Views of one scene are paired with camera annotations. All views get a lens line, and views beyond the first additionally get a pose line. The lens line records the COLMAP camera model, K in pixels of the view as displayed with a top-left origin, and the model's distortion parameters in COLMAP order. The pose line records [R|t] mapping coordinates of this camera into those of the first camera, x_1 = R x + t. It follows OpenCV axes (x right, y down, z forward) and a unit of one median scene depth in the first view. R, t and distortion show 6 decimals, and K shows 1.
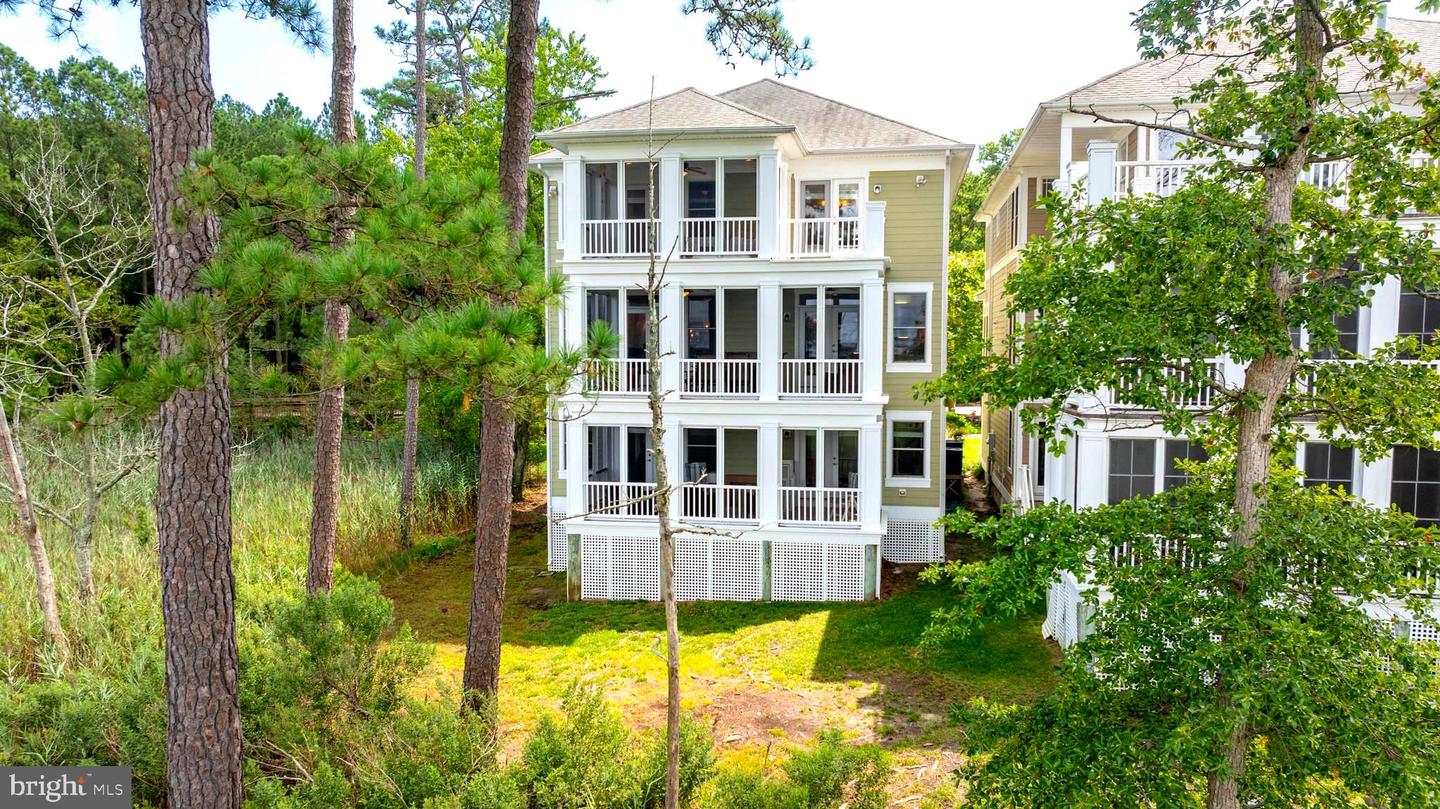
lens RADIAL K [[999.8, 0, 726.7], [0, 999.8, 411.6], [0, 0, 1]] dist [-0.007163, 0.017633]
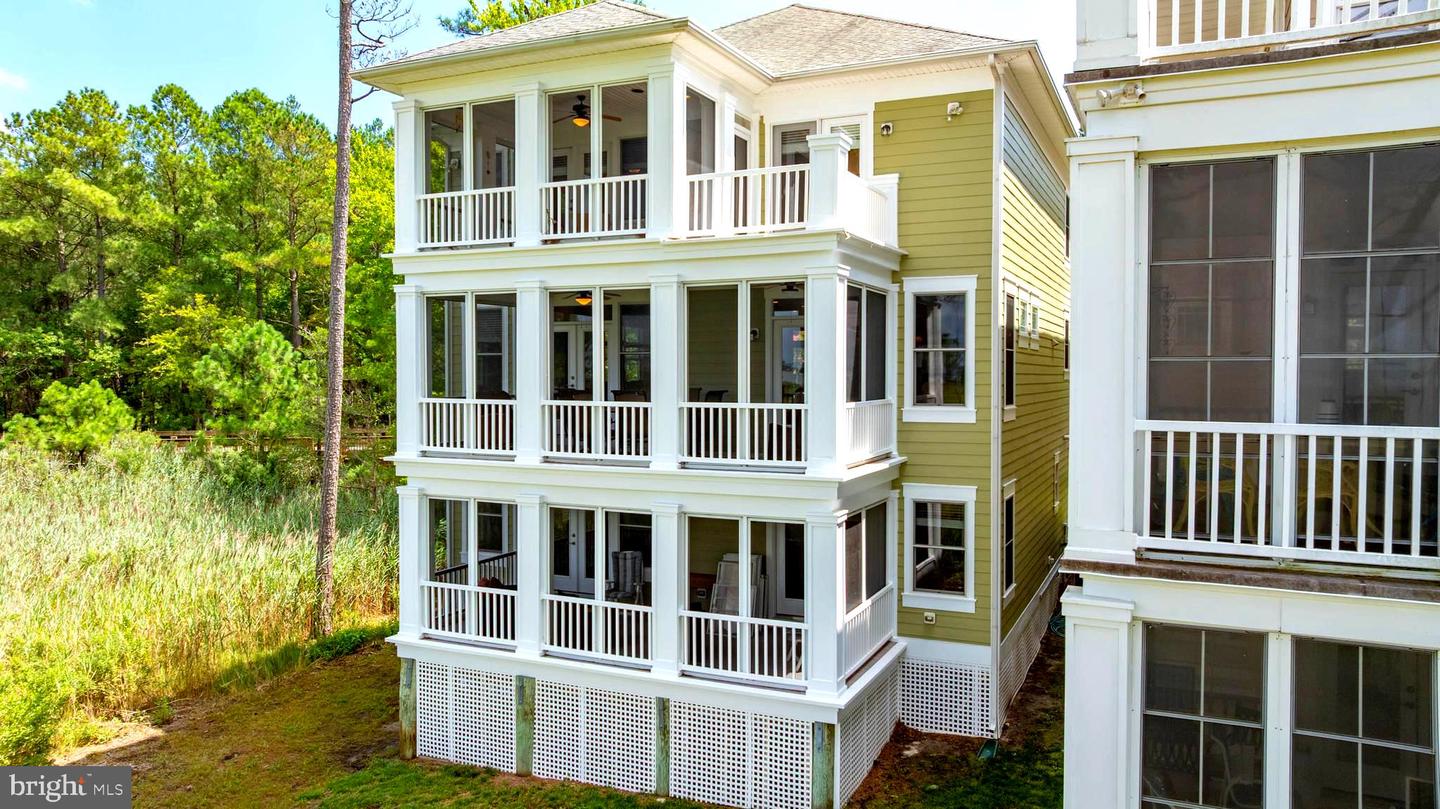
lens RADIAL K [[999.8, 0, 723.3], [0, 999.8, 397.7], [0, 0, 1]] dist [-0.007163, 0.017633]
pose [[0.966198, 0.006517, -0.257719, 0.231860], [-0.016836, 0.999141, -0.037853, -0.031736], [0.257251, 0.040912, 0.965478, 0.406486]]
